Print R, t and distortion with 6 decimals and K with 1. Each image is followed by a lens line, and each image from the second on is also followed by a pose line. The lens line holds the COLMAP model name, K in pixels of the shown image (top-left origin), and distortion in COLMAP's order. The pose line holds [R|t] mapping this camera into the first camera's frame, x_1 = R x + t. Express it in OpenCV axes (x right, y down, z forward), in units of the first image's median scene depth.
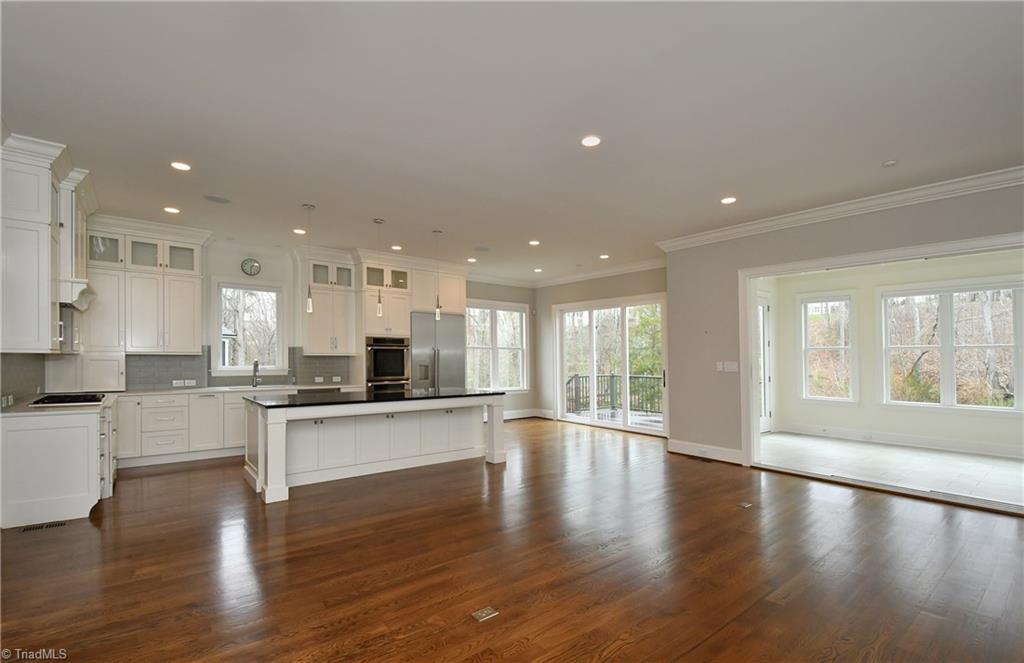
lens RADIAL K [[462.1, 0, 512.9], [0, 462.1, 346.6], [0, 0, 1]] dist [-0.021992, -0.000623]
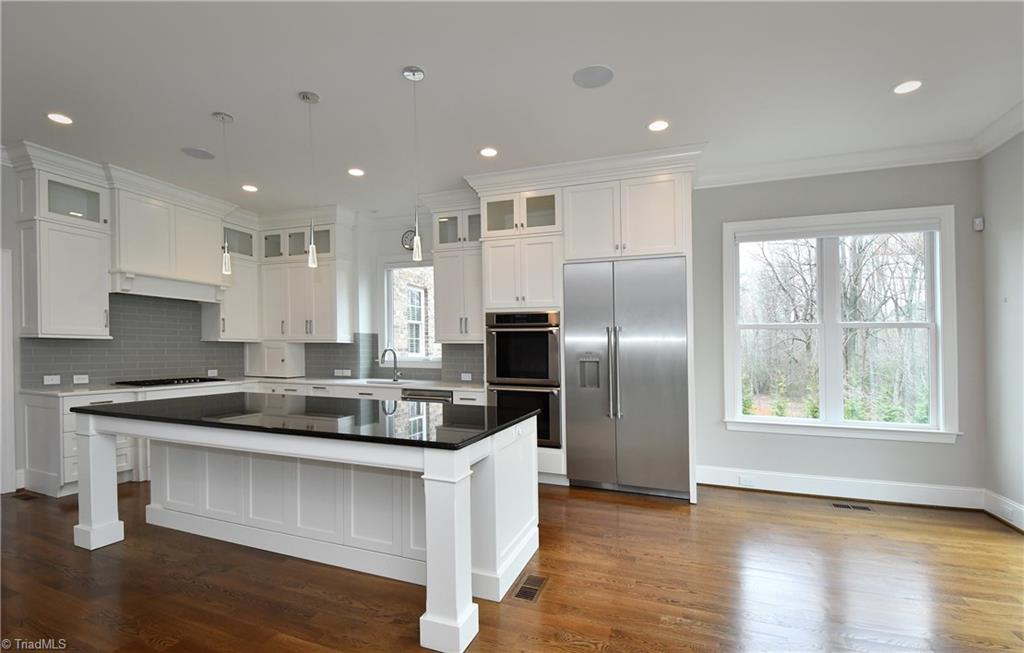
lens RADIAL K [[461.0, 0, 496.2], [0, 461.0, 347.4], [0, 0, 1]] dist [-0.011151, -0.000645]
pose [[0.491205, 0.000109, -0.871044, 0.234388], [0.013436, 0.999880, 0.007703, 0.020370], [0.870941, -0.015487, 0.491144, 0.686799]]
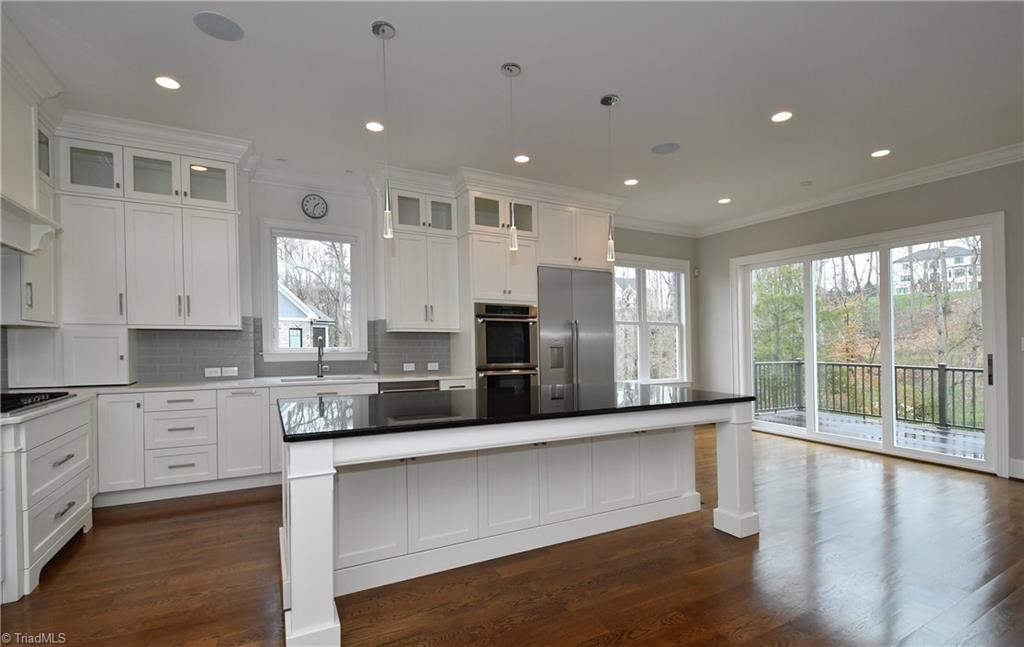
lens RADIAL K [[459.2, 0, 500.5], [0, 459.2, 346.2], [0, 0, 1]] dist [-0.000282, -0.000330]
pose [[0.979160, -0.002143, -0.203079, -0.146380], [0.008356, 0.999523, 0.029742, 0.020937], [0.202918, -0.030820, 0.978711, 0.353032]]
